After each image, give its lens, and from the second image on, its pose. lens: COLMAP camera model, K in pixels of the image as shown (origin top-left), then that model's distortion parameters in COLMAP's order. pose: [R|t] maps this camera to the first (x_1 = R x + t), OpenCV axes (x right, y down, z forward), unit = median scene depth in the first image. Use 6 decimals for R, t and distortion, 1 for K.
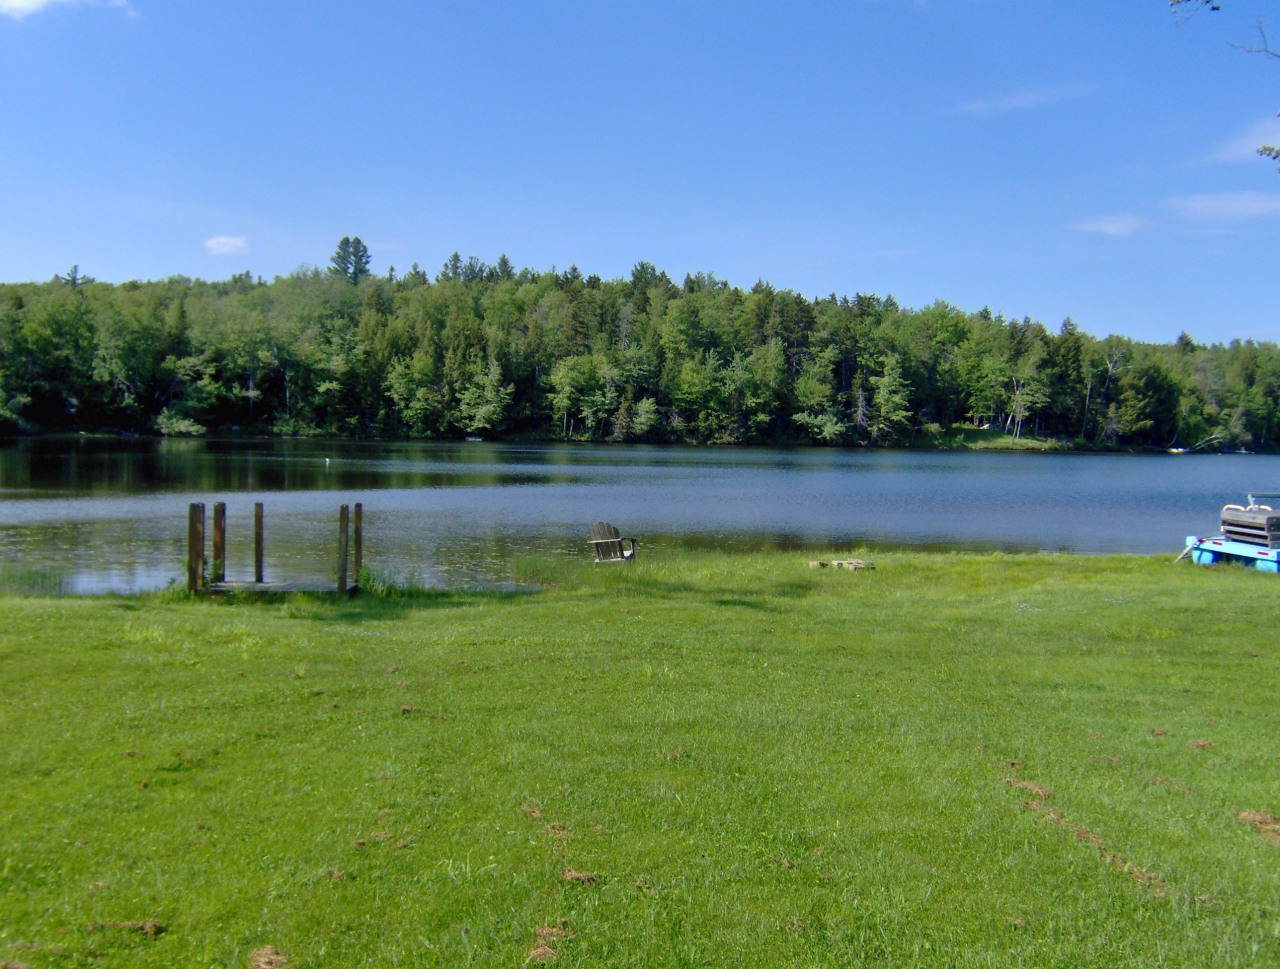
lens RADIAL K [[1404.1, 0, 645.6], [0, 1404.1, 460.8], [0, 0, 1]] dist [-0.158346, 0.000000]
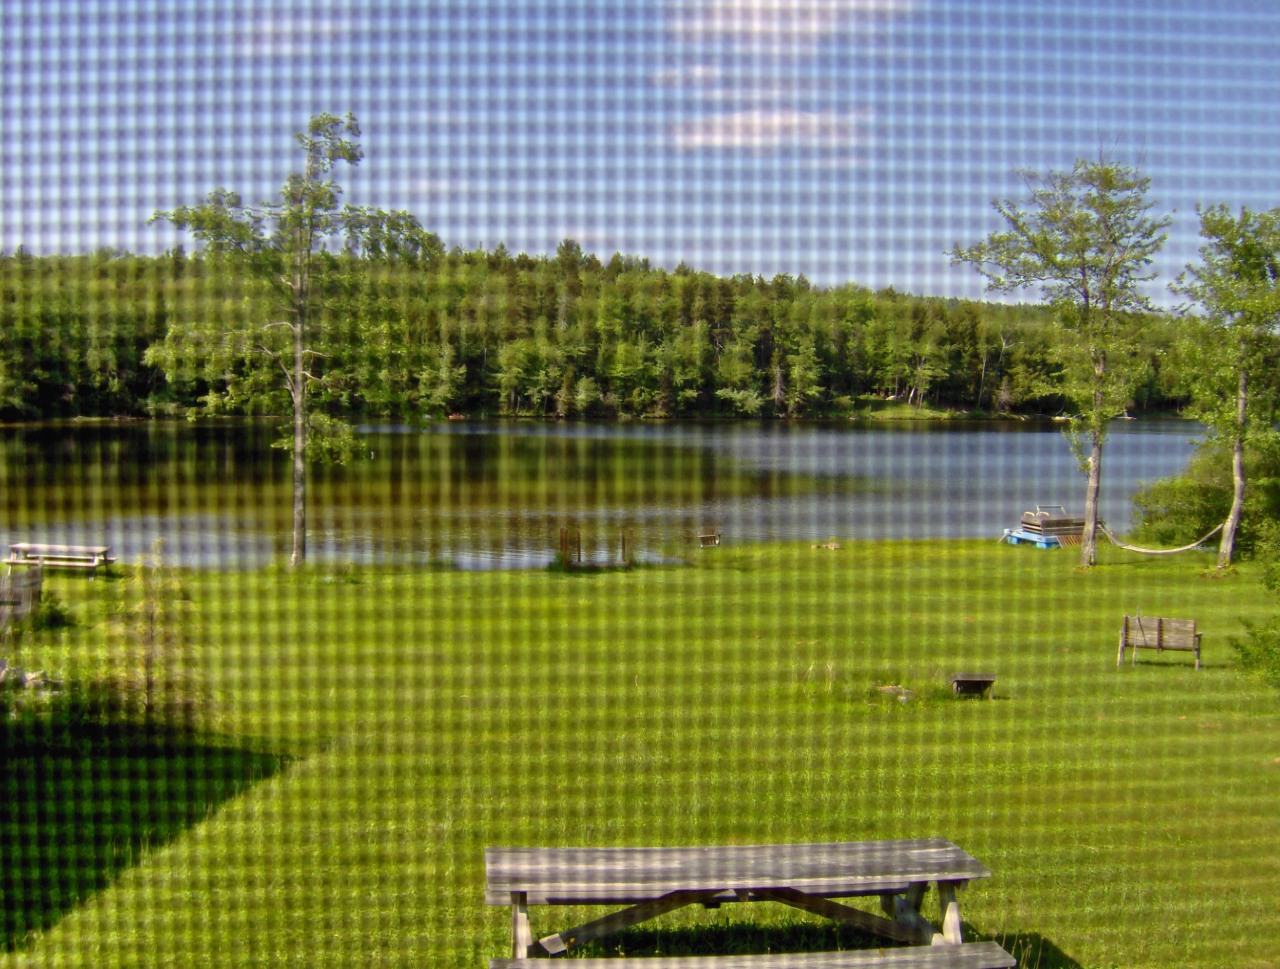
lens RADIAL K [[1404.1, 0, 635.6], [0, 1404.1, 473.1], [0, 0, 1]] dist [-0.158346, 0.000000]
pose [[0.998149, -0.009929, 0.059992, -0.026064], [0.007591, 0.999208, 0.039067, -0.011428], [-0.060332, -0.038539, 0.997434, -0.100236]]
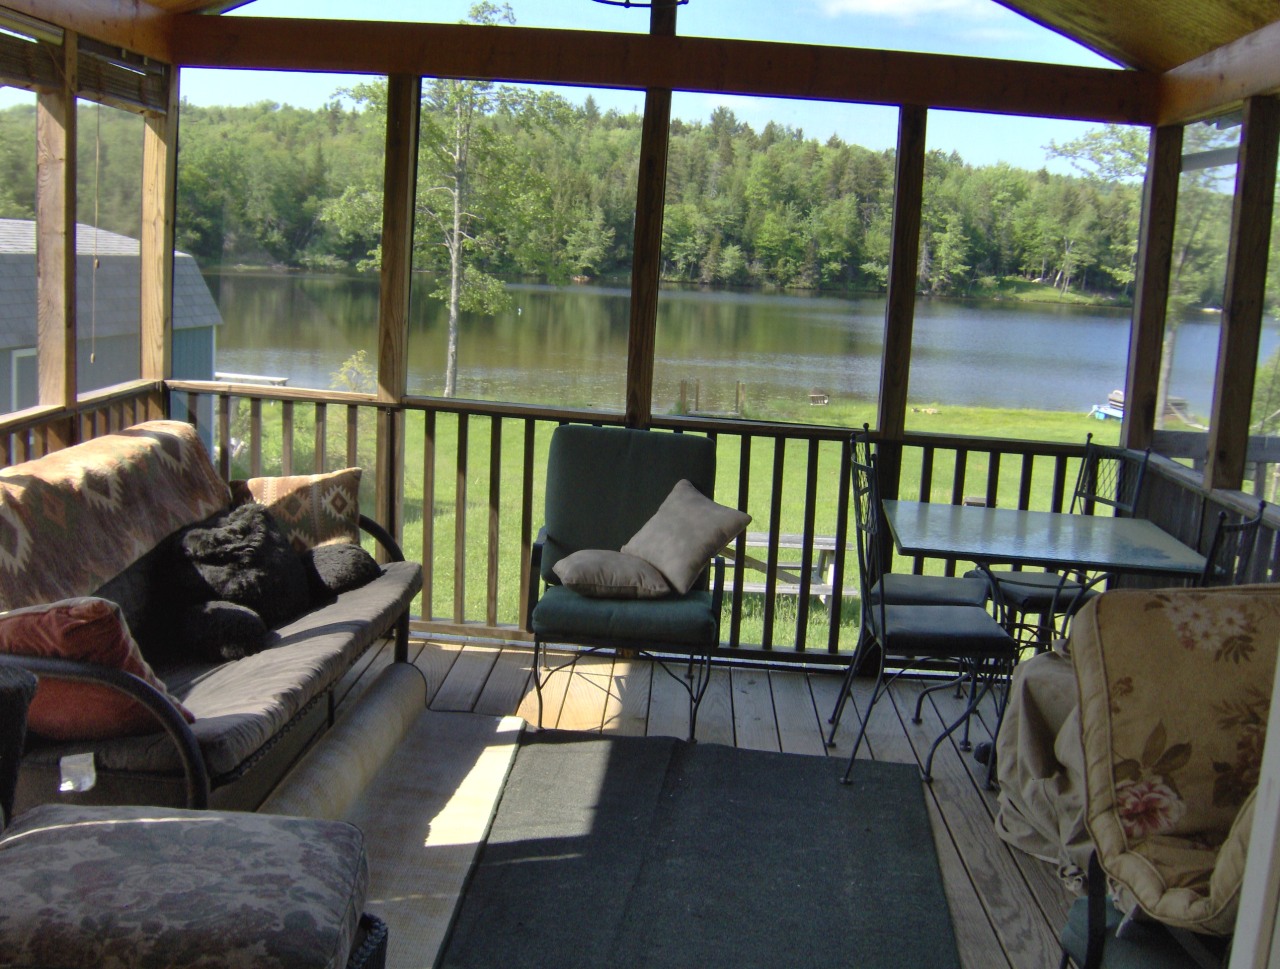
lens RADIAL K [[1404.1, 0, 645.6], [0, 1404.1, 483.7], [0, 0, 1]] dist [-0.158346, 0.000000]
pose [[0.998697, 0.038764, -0.033181, -0.022771], [-0.033710, 0.989399, 0.141258, -0.011006], [0.038305, -0.139956, 0.989417, -0.122443]]
